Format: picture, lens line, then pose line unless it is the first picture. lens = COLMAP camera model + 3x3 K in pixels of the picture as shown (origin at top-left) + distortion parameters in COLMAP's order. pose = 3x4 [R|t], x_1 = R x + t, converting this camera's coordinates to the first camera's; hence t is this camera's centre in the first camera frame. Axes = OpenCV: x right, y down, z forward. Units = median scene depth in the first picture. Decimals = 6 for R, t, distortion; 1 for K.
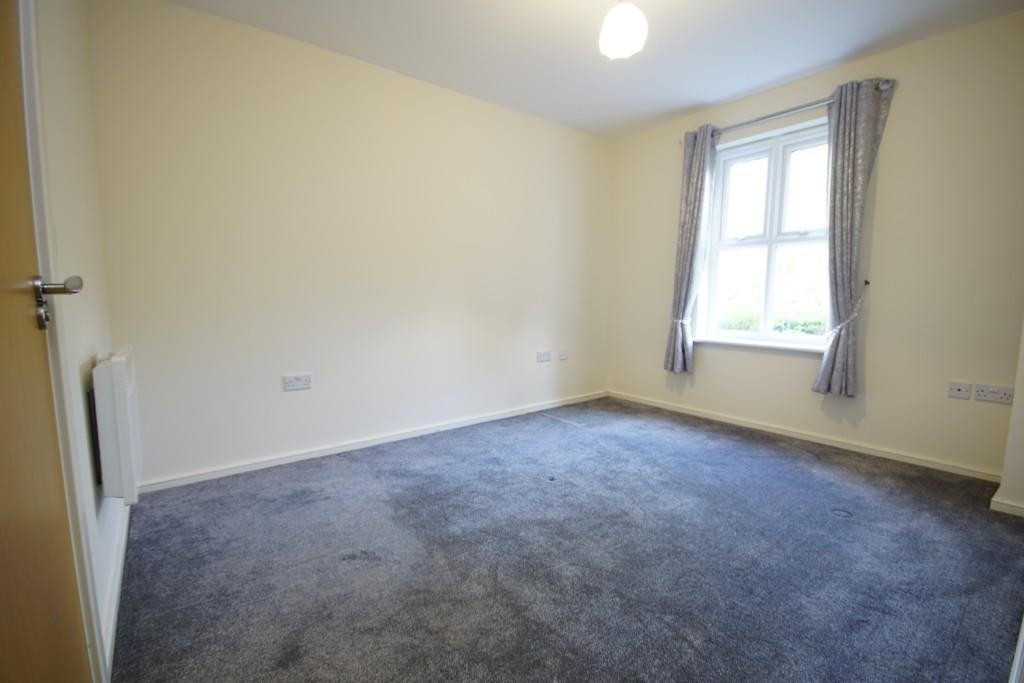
lens RADIAL K [[438.8, 0, 510.9], [0, 438.8, 341.9], [0, 0, 1]] dist [-0.002227, -0.000445]
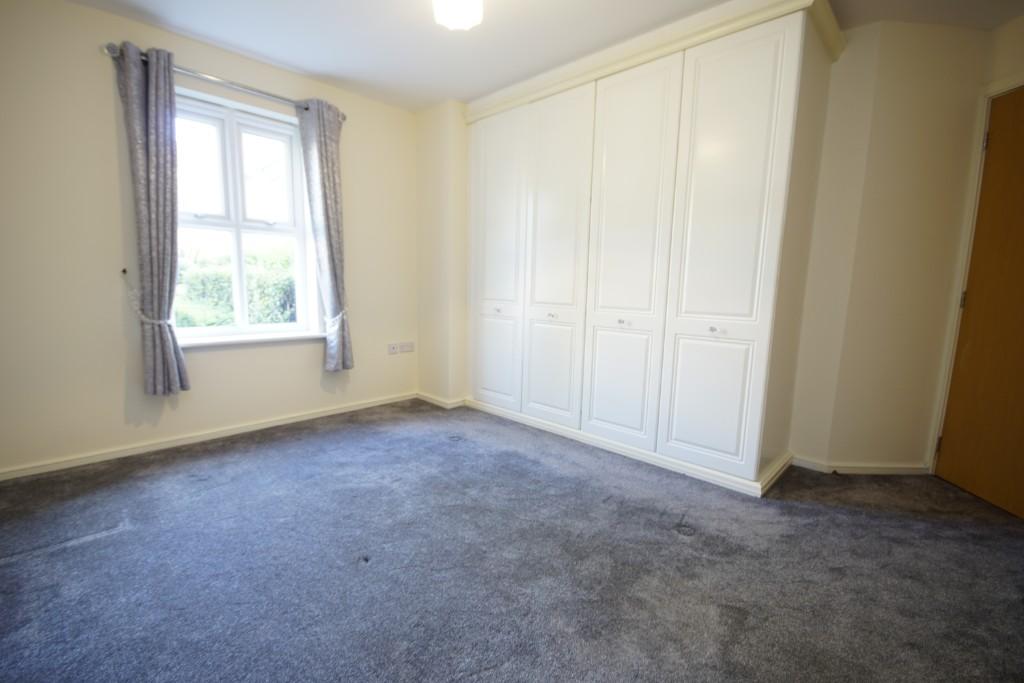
lens RADIAL K [[438.8, 0, 501.1], [0, 438.8, 340.0], [0, 0, 1]] dist [-0.002227, -0.000445]
pose [[-0.096811, -0.129586, 0.986831, -0.391487], [0.090269, 0.986259, 0.138366, -0.072015], [-0.991201, 0.102475, -0.083783, 0.560421]]
